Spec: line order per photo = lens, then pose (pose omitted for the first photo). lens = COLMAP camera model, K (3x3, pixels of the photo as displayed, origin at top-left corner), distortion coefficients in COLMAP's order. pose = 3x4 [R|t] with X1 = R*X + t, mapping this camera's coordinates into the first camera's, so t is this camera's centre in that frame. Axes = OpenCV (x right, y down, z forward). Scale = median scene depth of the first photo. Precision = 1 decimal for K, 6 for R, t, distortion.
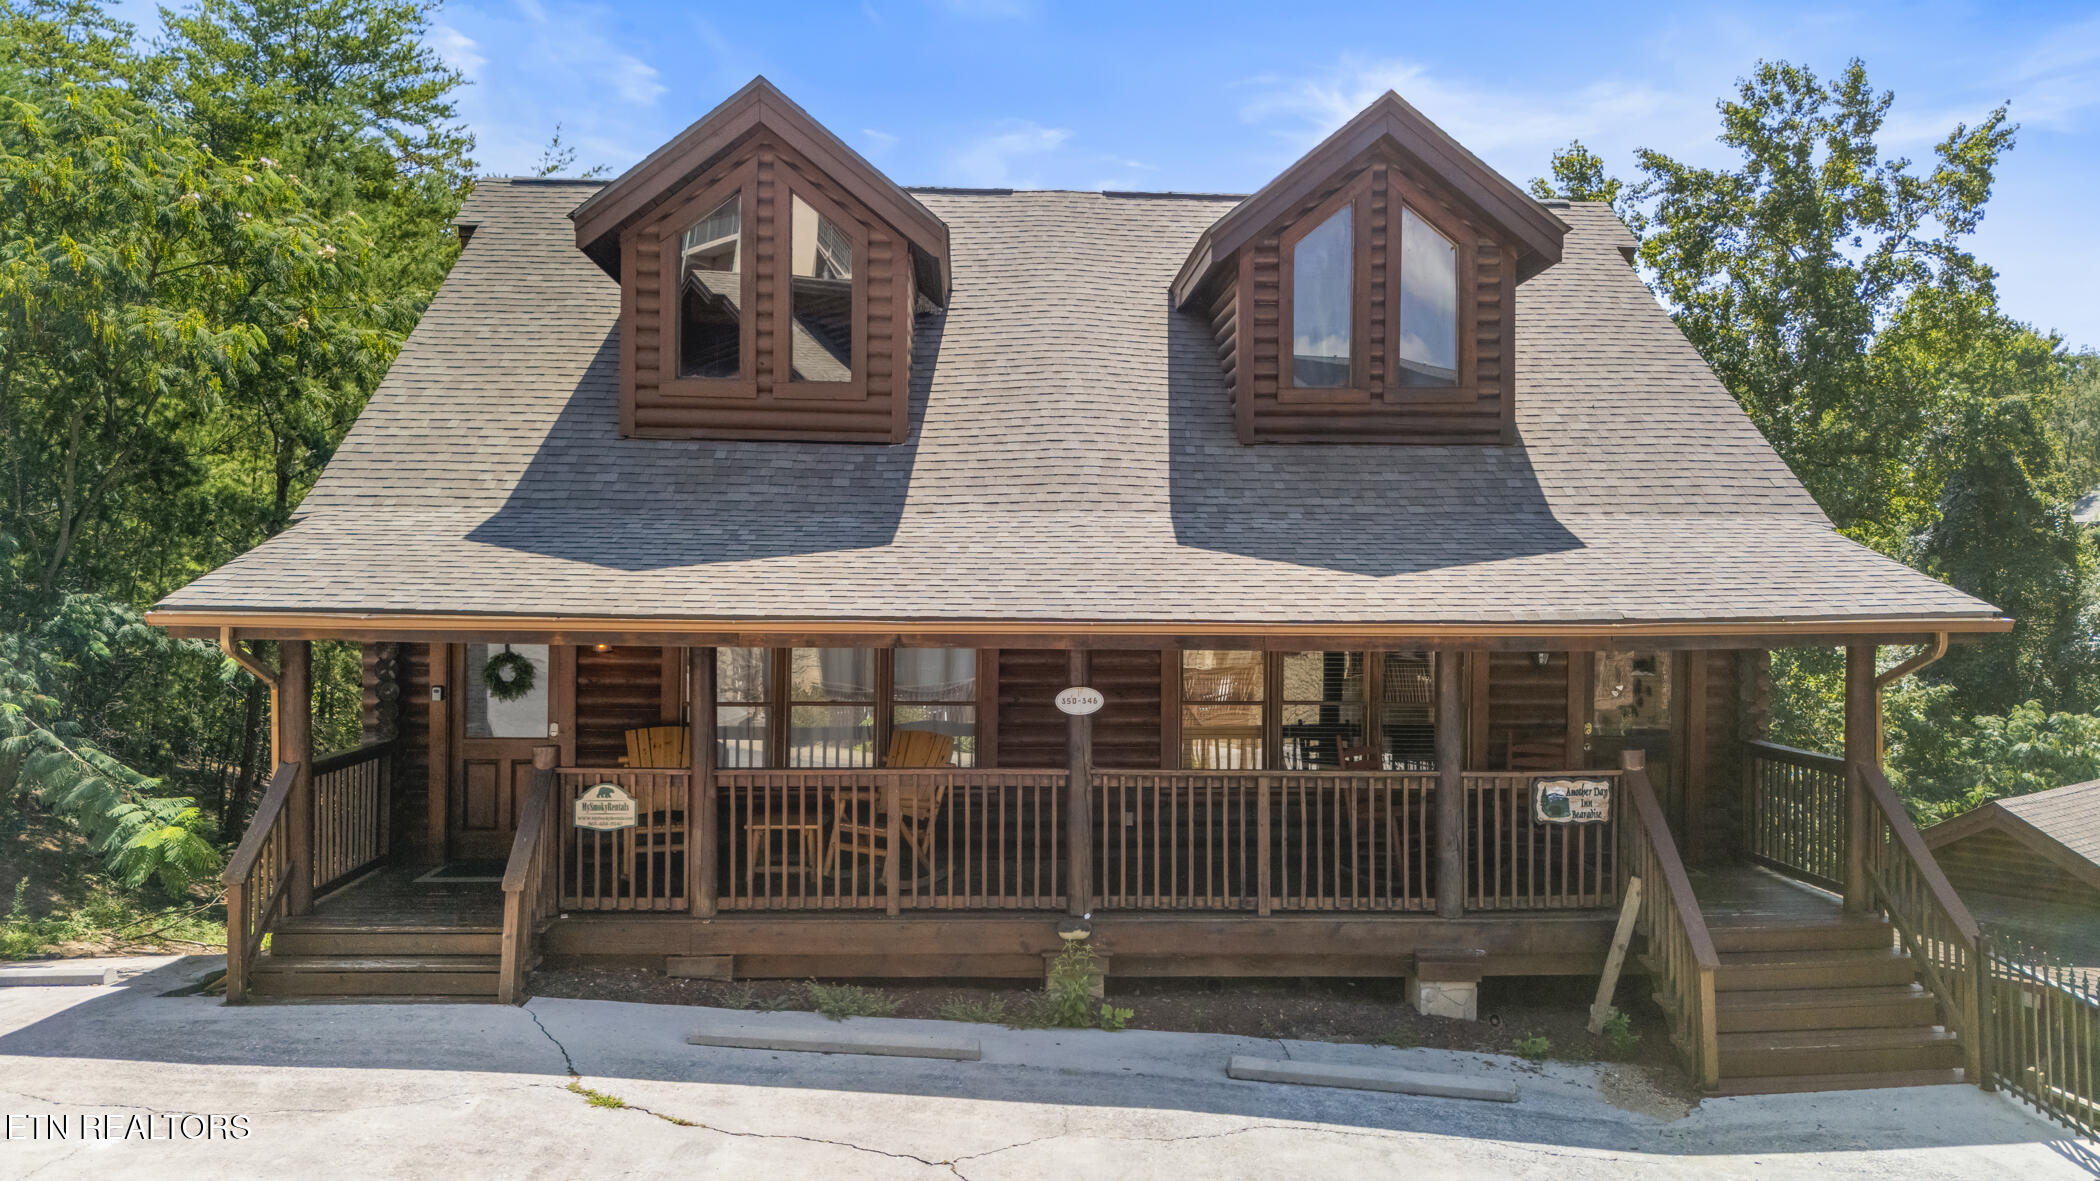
lens RADIAL K [[1581.5, 0, 1060.0], [0, 1581.5, 605.7], [0, 0, 1]] dist [0.022947, -0.004387]
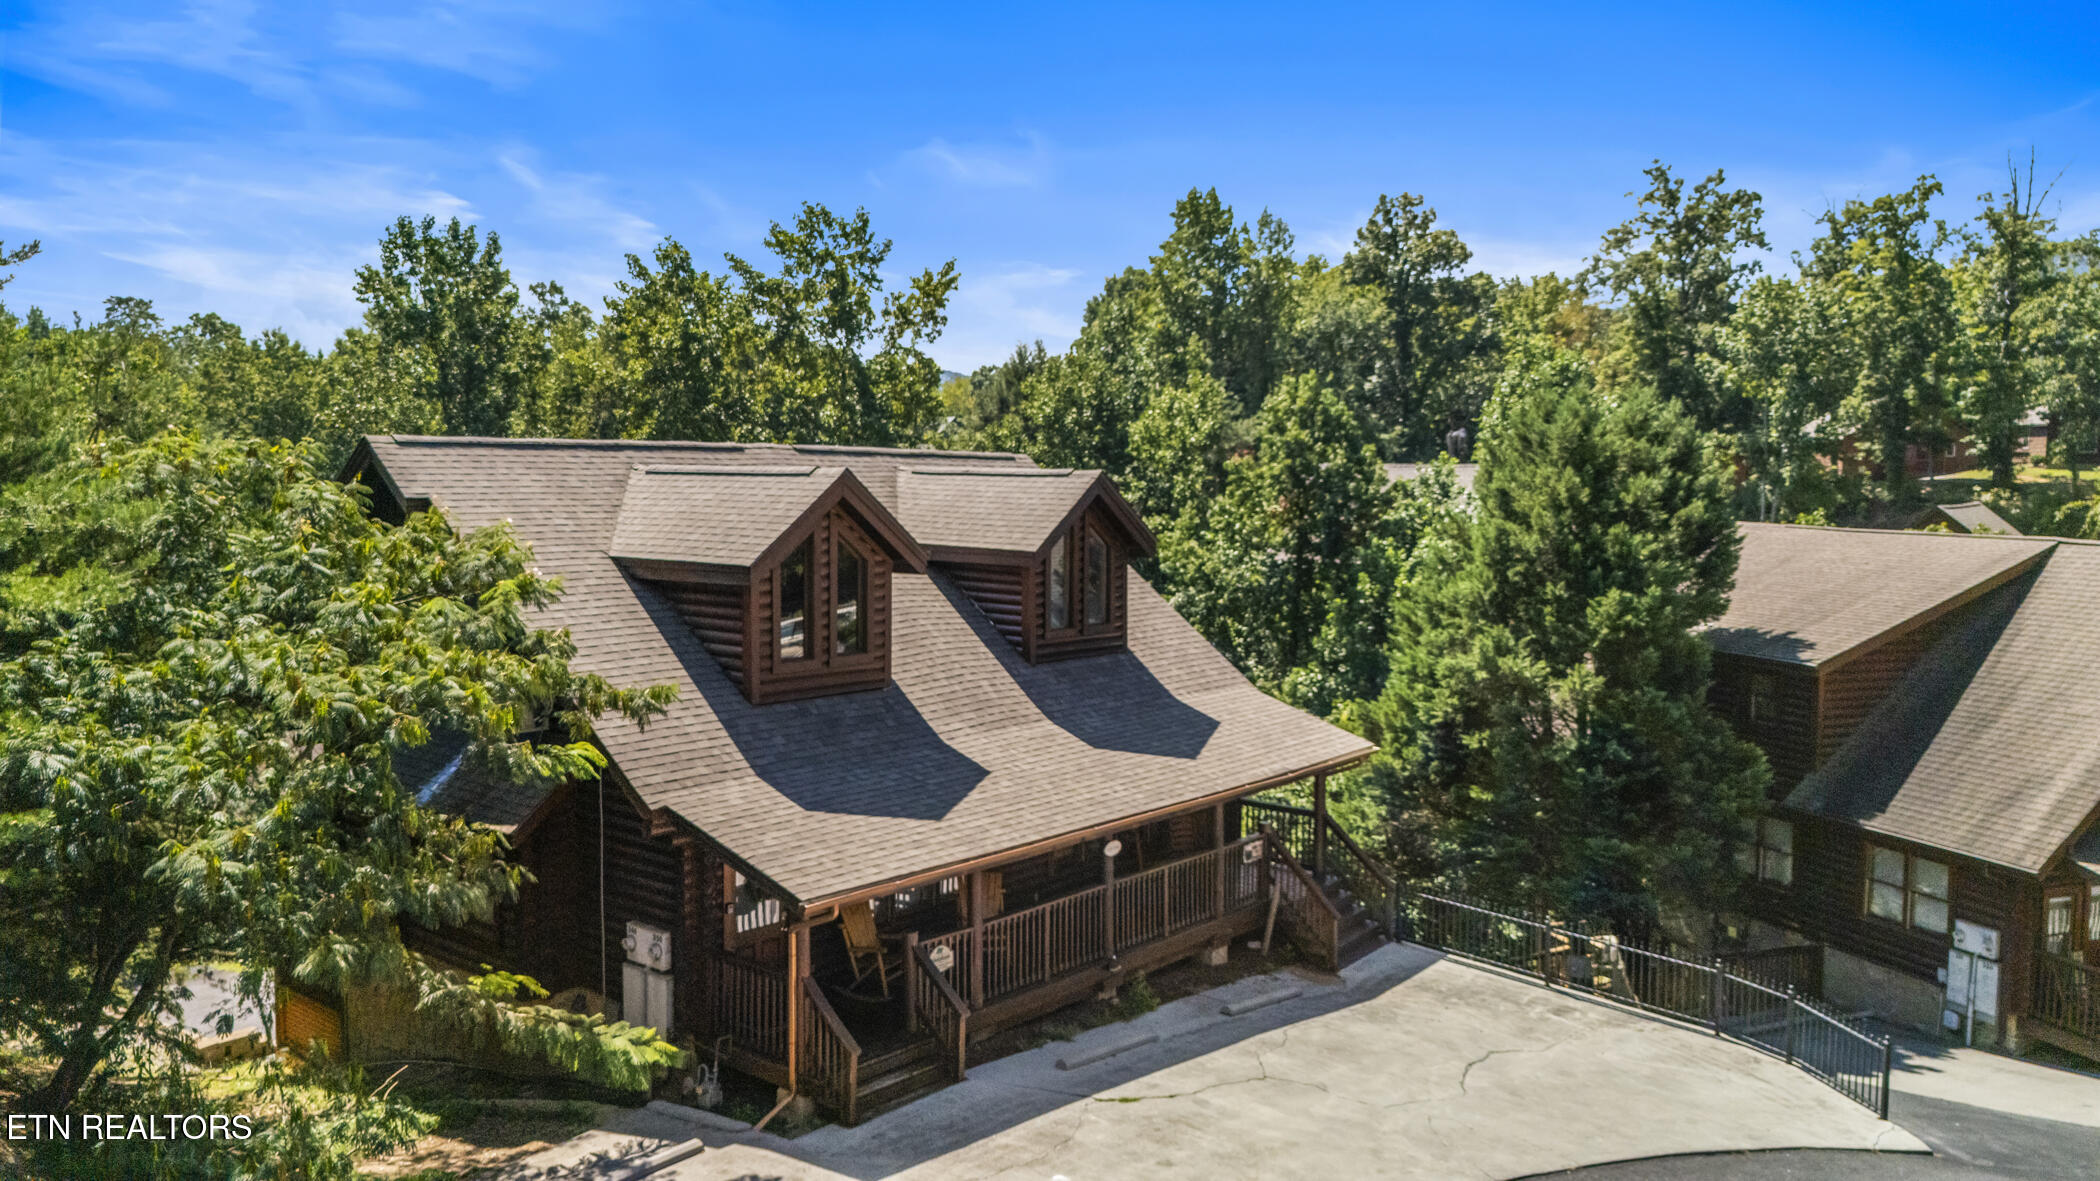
lens RADIAL K [[1581.5, 0, 1060.0], [0, 1581.5, 605.7], [0, 0, 1]] dist [0.022947, -0.004387]
pose [[0.673238, -0.066674, 0.736414, -1.384885], [0.003450, 0.996199, 0.087041, -0.389715], [-0.739418, -0.056059, 0.670909, -0.223573]]
